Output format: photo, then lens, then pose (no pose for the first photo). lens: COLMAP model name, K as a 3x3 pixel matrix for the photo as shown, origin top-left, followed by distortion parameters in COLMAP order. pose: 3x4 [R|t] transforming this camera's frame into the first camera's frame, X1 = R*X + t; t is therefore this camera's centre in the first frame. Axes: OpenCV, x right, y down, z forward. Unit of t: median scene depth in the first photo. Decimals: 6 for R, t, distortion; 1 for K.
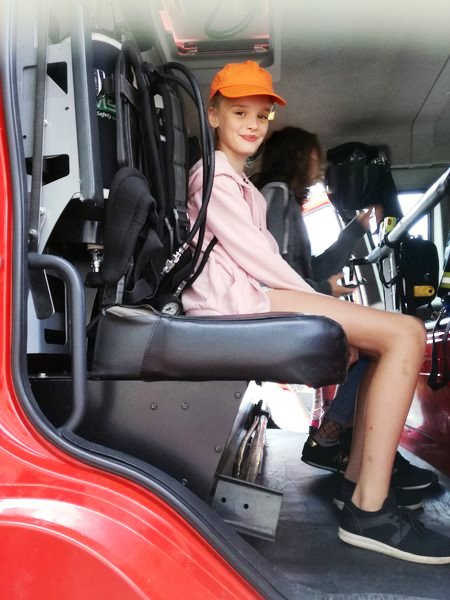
lens RADIAL K [[494.2, 0, 225.2], [0, 494.2, 302.7], [0, 0, 1]] dist [0.040825, -0.078541]
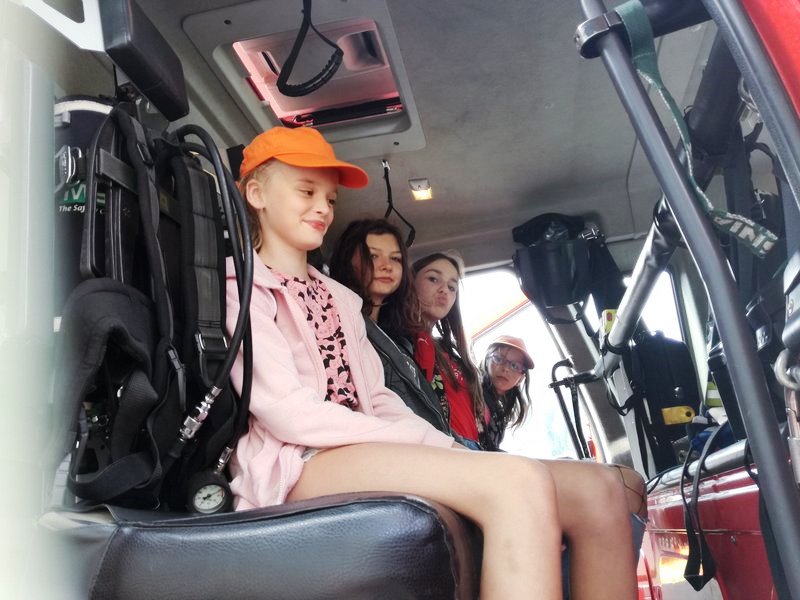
lens RADIAL K [[658.9, 0, 401.1], [0, 658.9, 293.1], [0, 0, 1]] dist [0.040825, -0.078541]
pose [[0.992238, -0.110983, -0.056096, 0.154197], [0.094915, 0.967354, -0.234986, -0.012433], [0.080344, 0.227838, 0.970379, 0.137966]]
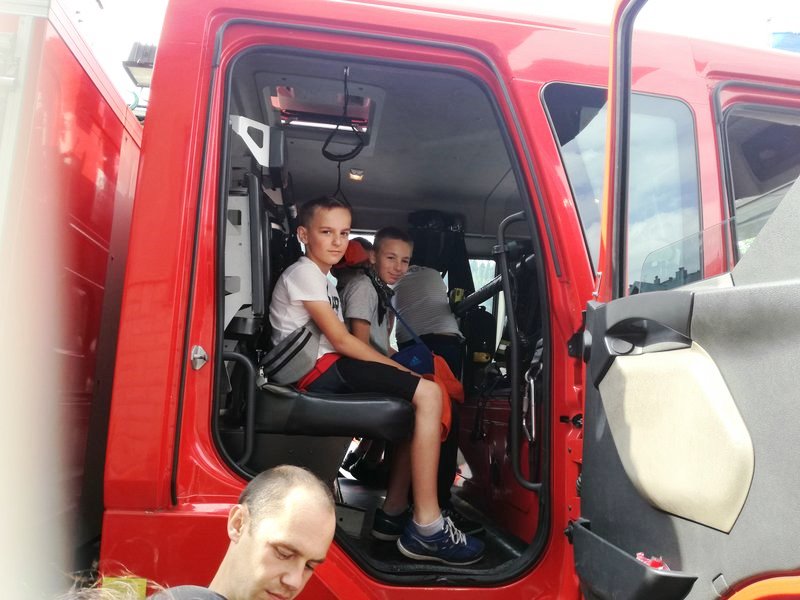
lens RADIAL K [[658.9, 0, 399.1], [0, 658.9, 295.9], [0, 0, 1]] dist [0.040825, -0.078541]
pose [[0.974498, 0.082999, 0.208481, -0.167790], [-0.076663, 0.996321, -0.038304, -0.131574], [-0.210893, 0.021345, 0.977276, -0.655586]]
